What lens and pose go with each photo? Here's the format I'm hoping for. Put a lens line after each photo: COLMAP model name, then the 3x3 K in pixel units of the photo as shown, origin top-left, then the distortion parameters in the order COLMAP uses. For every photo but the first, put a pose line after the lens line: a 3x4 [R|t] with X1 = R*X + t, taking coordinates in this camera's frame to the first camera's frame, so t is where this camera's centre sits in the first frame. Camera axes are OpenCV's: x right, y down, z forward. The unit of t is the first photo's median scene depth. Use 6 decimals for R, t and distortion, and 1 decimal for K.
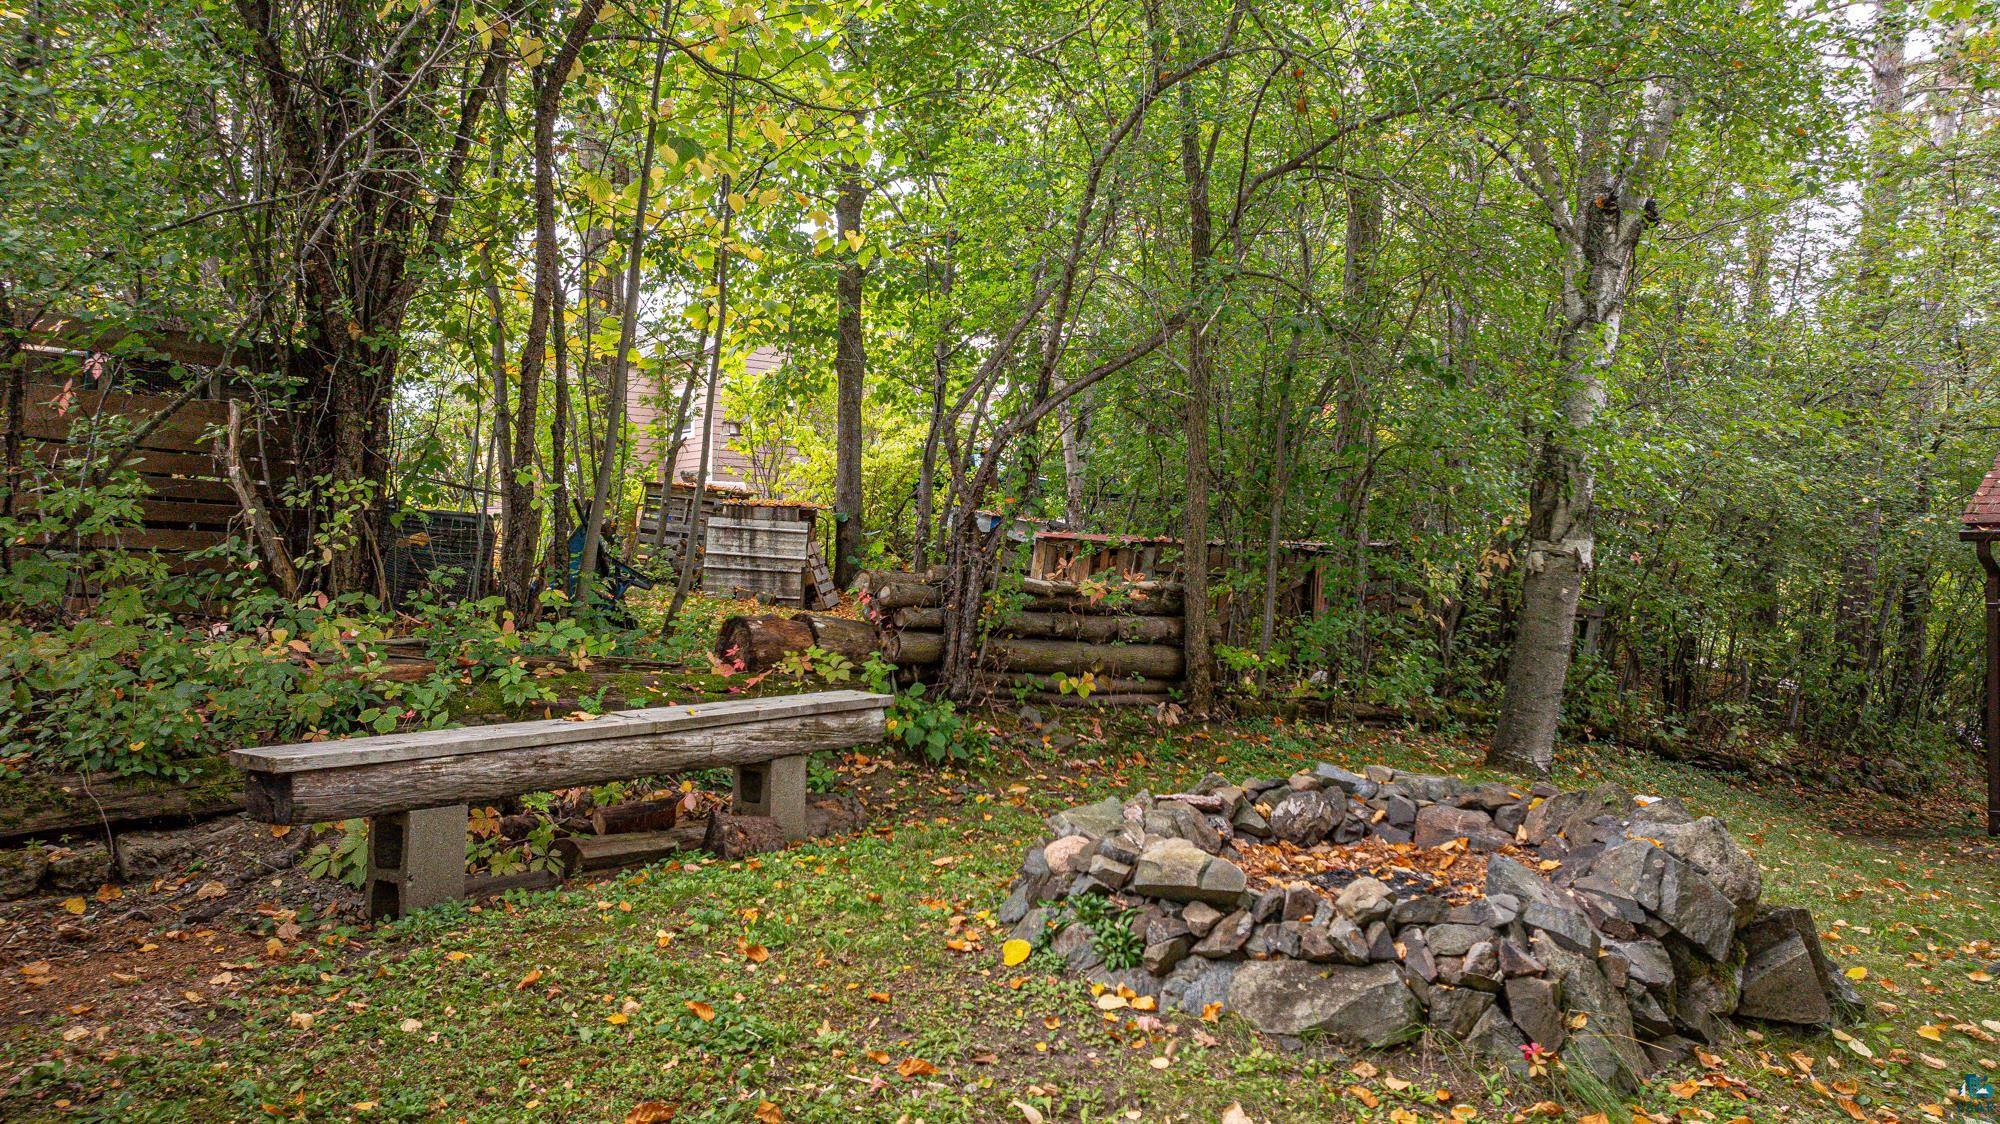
lens RADIAL K [[1407.6, 0, 1000.0], [0, 1407.6, 562.0], [0, 0, 1]] dist [-0.001226, -0.003650]
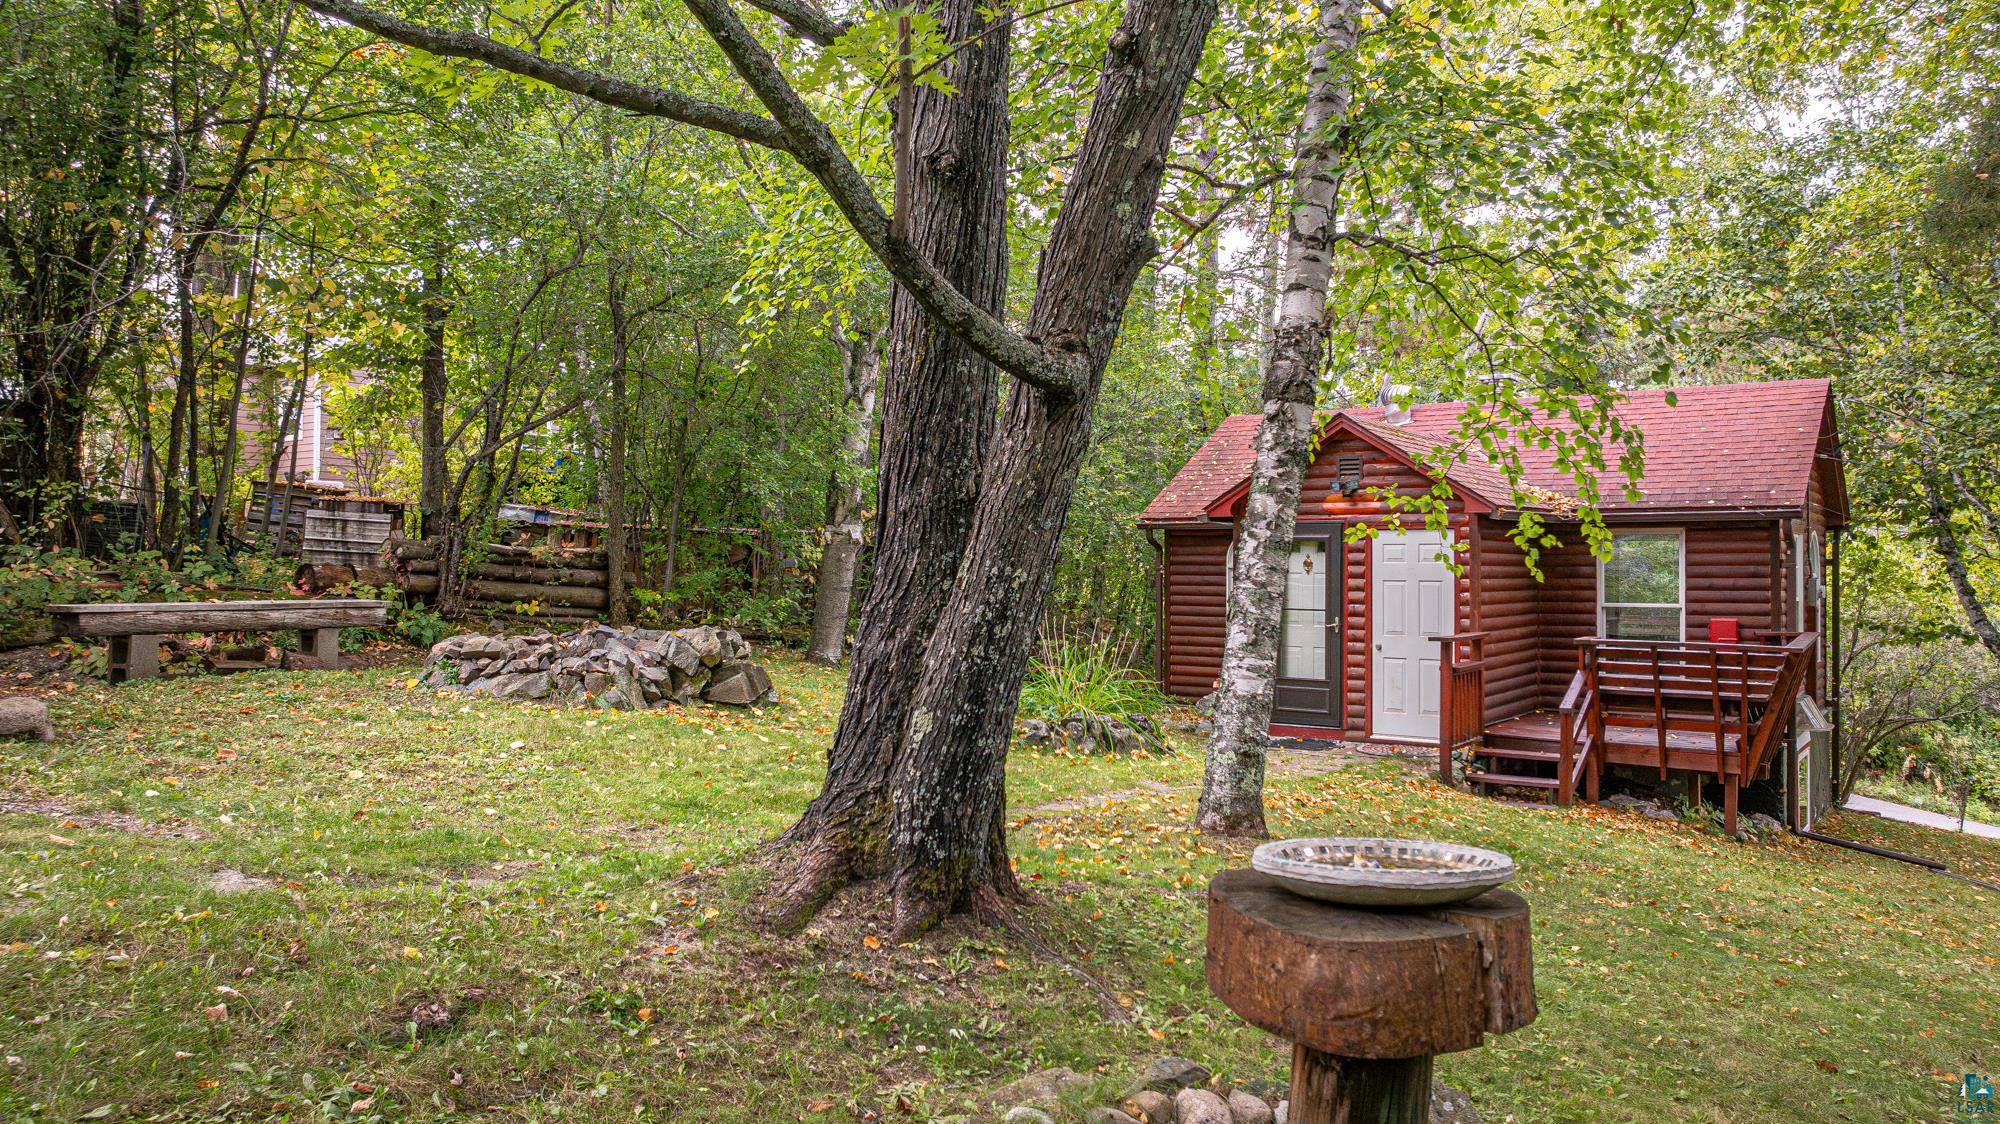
lens RADIAL K [[1349.7, 0, 1008.3], [0, 1349.7, 550.5], [0, 0, 1]] dist [-0.090892, 0.081030]
pose [[0.963367, 0.000539, 0.268188, 0.180678], [0.001239, 0.999978, -0.006461, 0.029414], [-0.268185, 0.006556, 0.963345, -0.696968]]
